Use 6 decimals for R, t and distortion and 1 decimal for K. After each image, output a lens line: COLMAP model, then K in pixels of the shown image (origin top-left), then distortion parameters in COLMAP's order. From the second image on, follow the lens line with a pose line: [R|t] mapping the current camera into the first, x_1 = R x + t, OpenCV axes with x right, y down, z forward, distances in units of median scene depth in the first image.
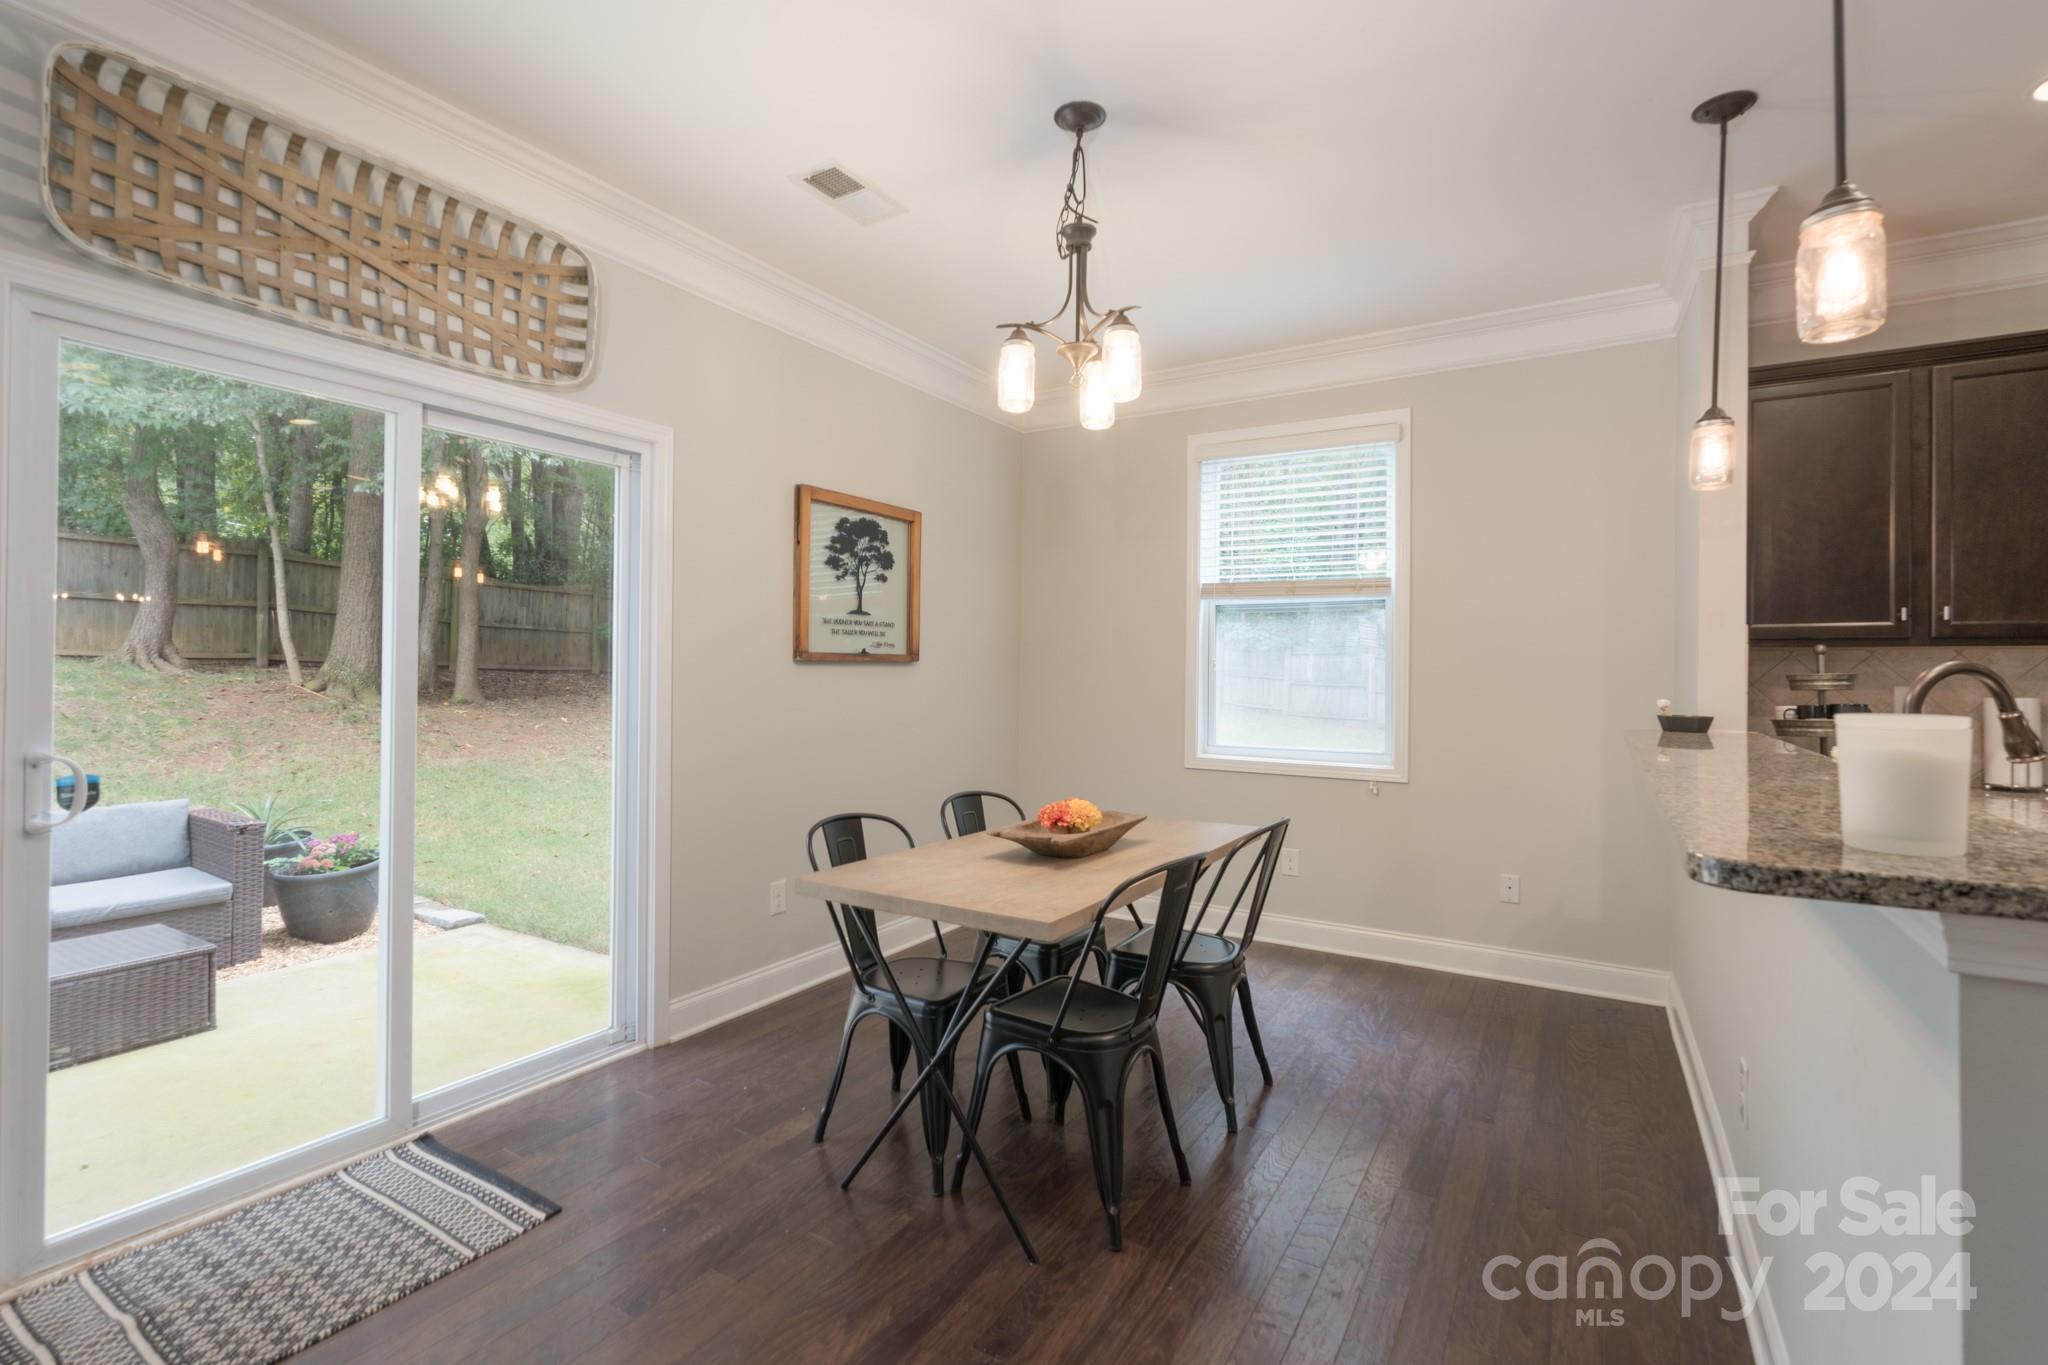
lens RADIAL K [[925.0, 0, 1012.9], [0, 925.0, 673.6], [0, 0, 1]] dist [-0.003642, -0.000024]
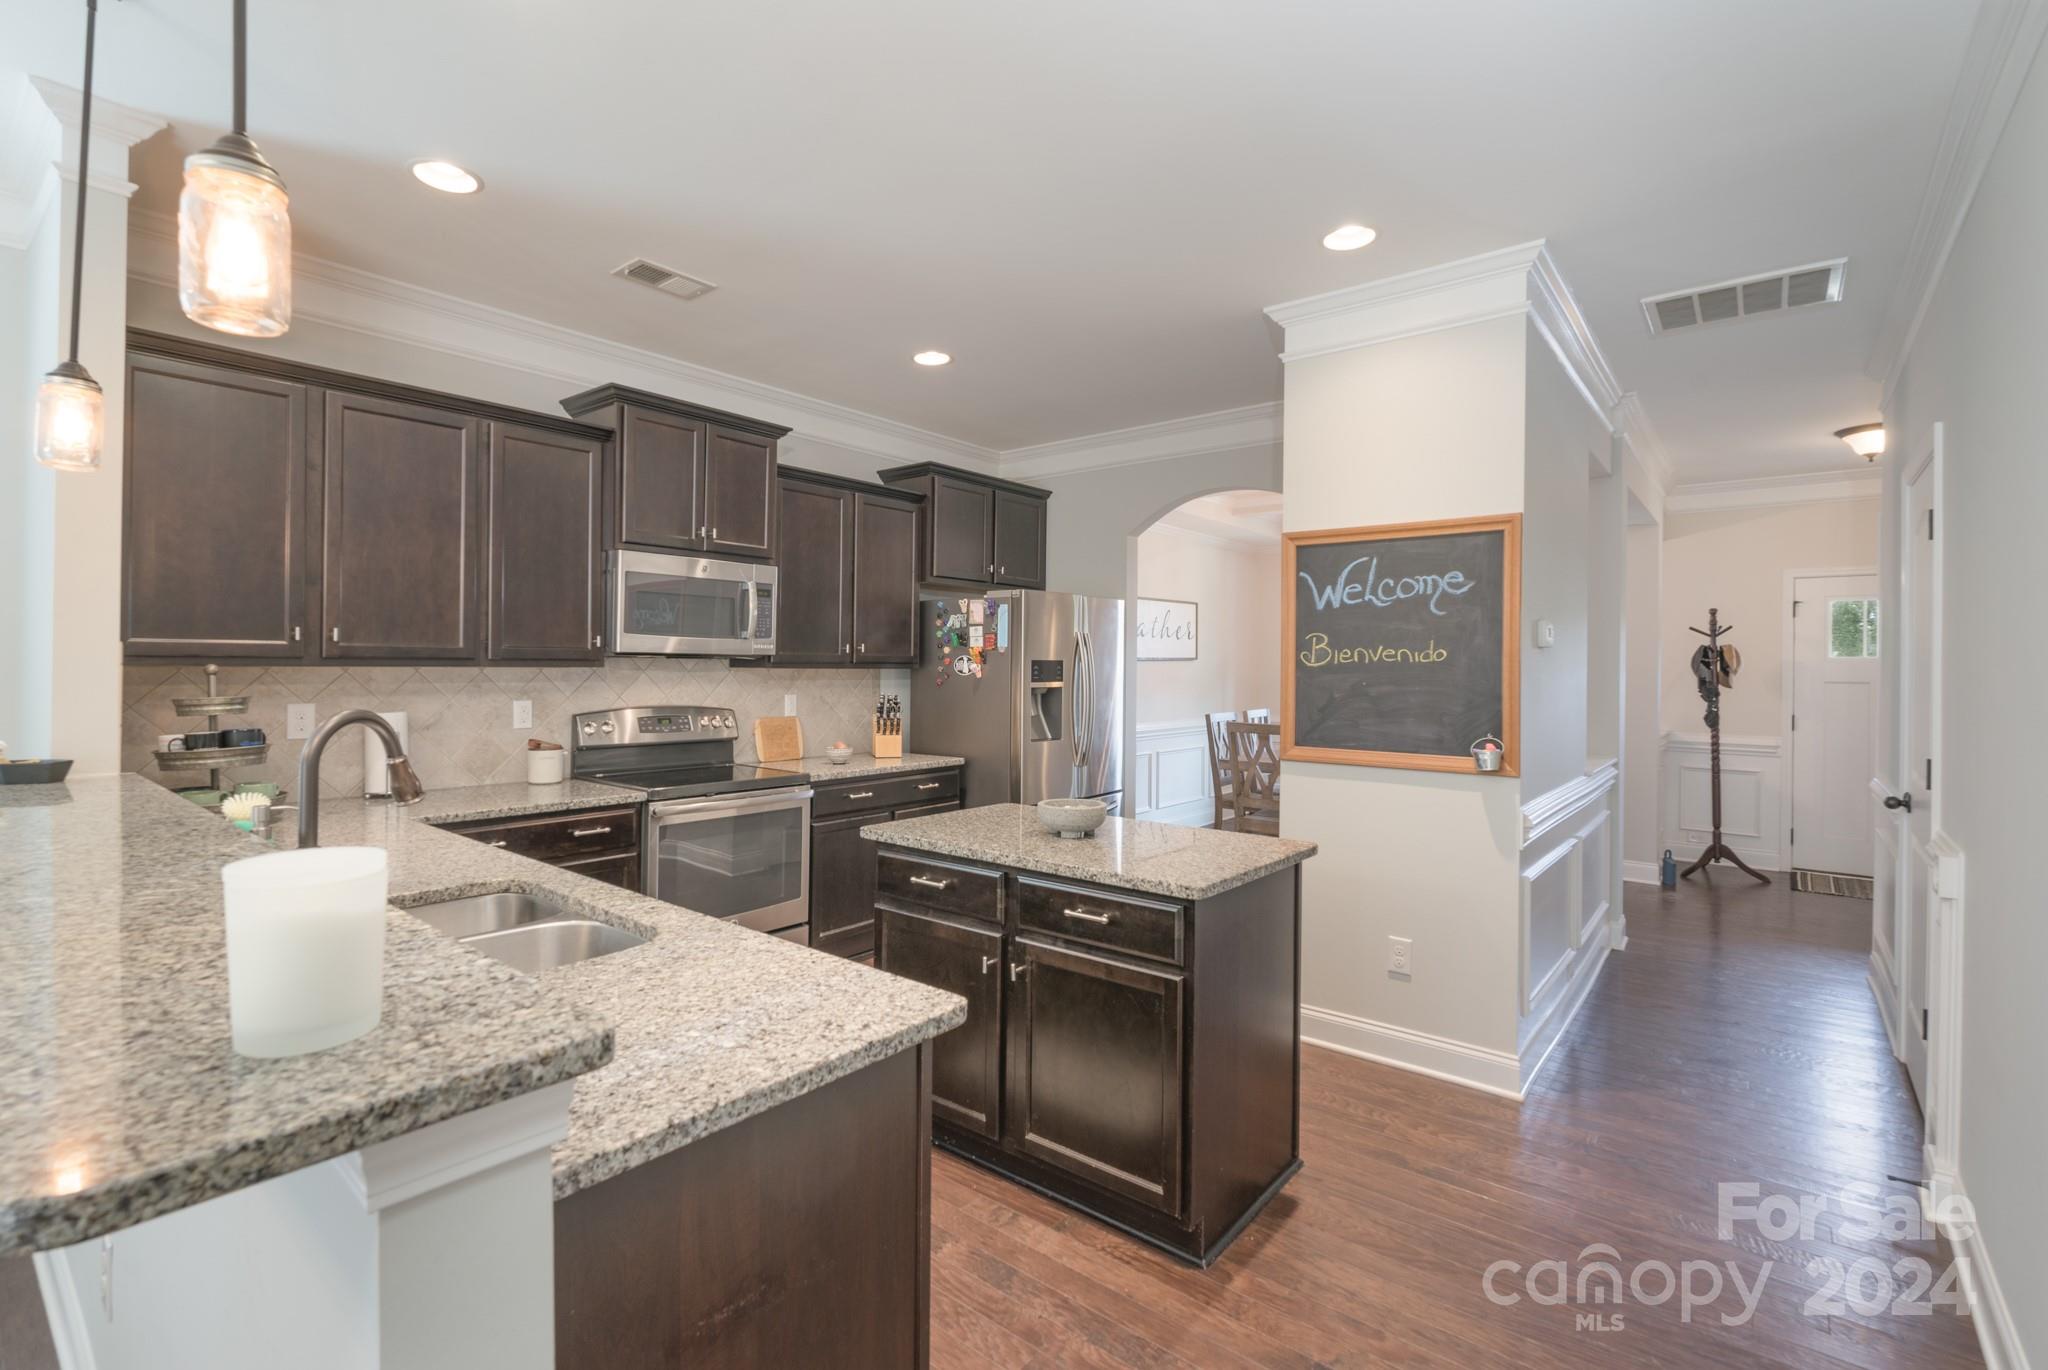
lens RADIAL K [[926.8, 0, 1022.2], [0, 926.8, 662.1], [0, 0, 1]] dist [-0.001744, -0.000944]
pose [[0.133921, 0.001178, 0.990991, 0.095651], [-0.006590, 0.999978, -0.000298, -0.039281], [-0.990970, -0.006491, 0.133926, 0.105539]]
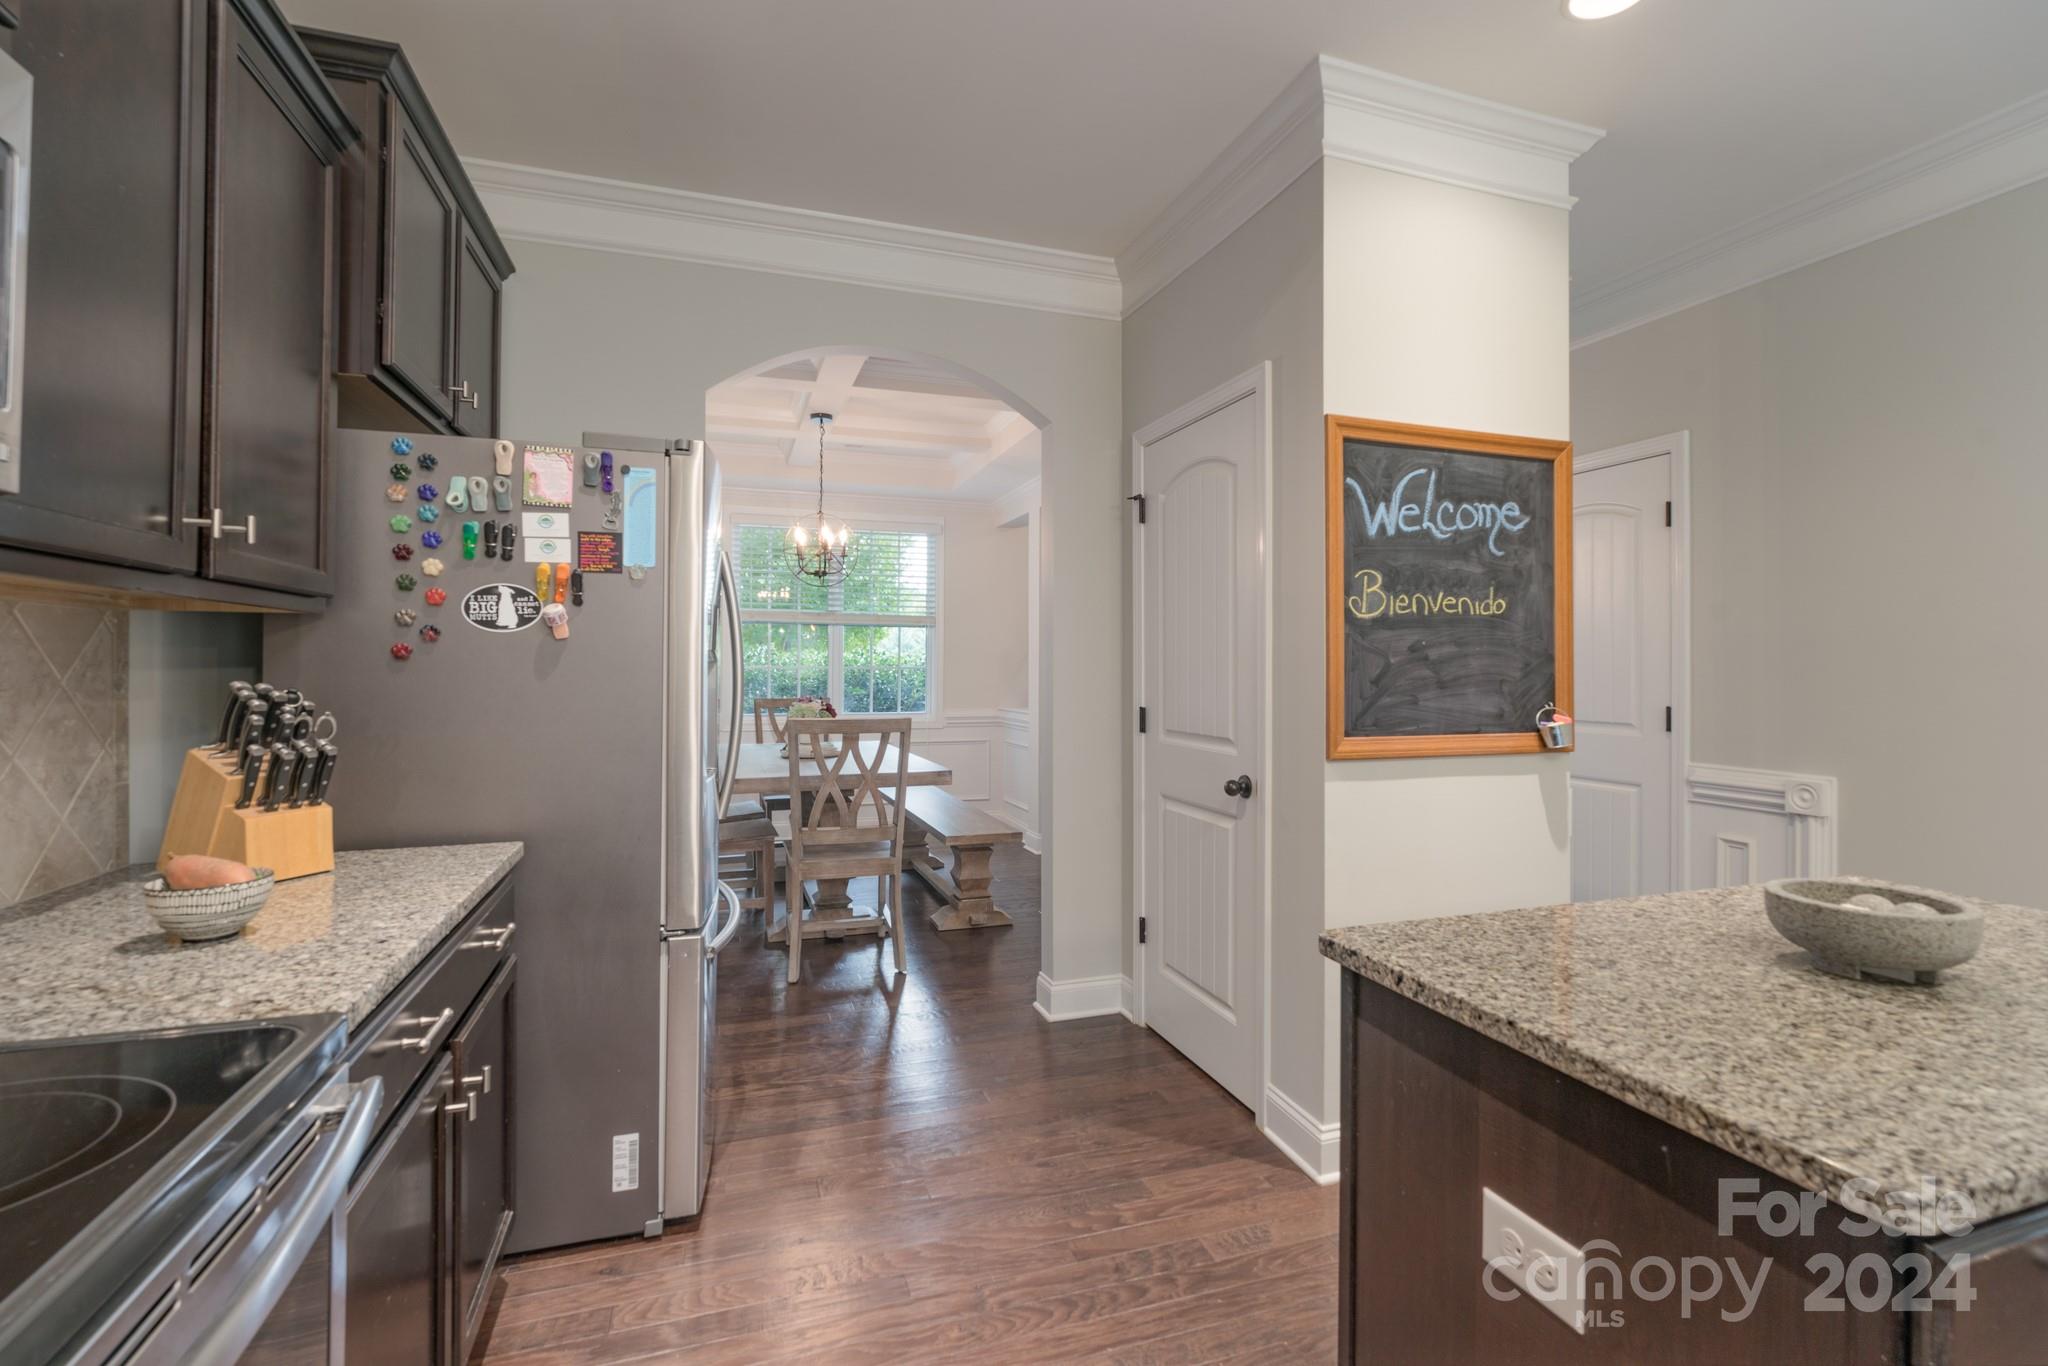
lens RADIAL K [[919.5, 0, 1025.5], [0, 919.5, 663.7], [0, 0, 1]] dist [-0.002313, 0.000109]
pose [[-0.768274, -0.005869, 0.640094, 1.045280], [-0.006663, 0.999977, 0.001171, 0.004324], [-0.640086, -0.003366, -0.768296, 0.705979]]
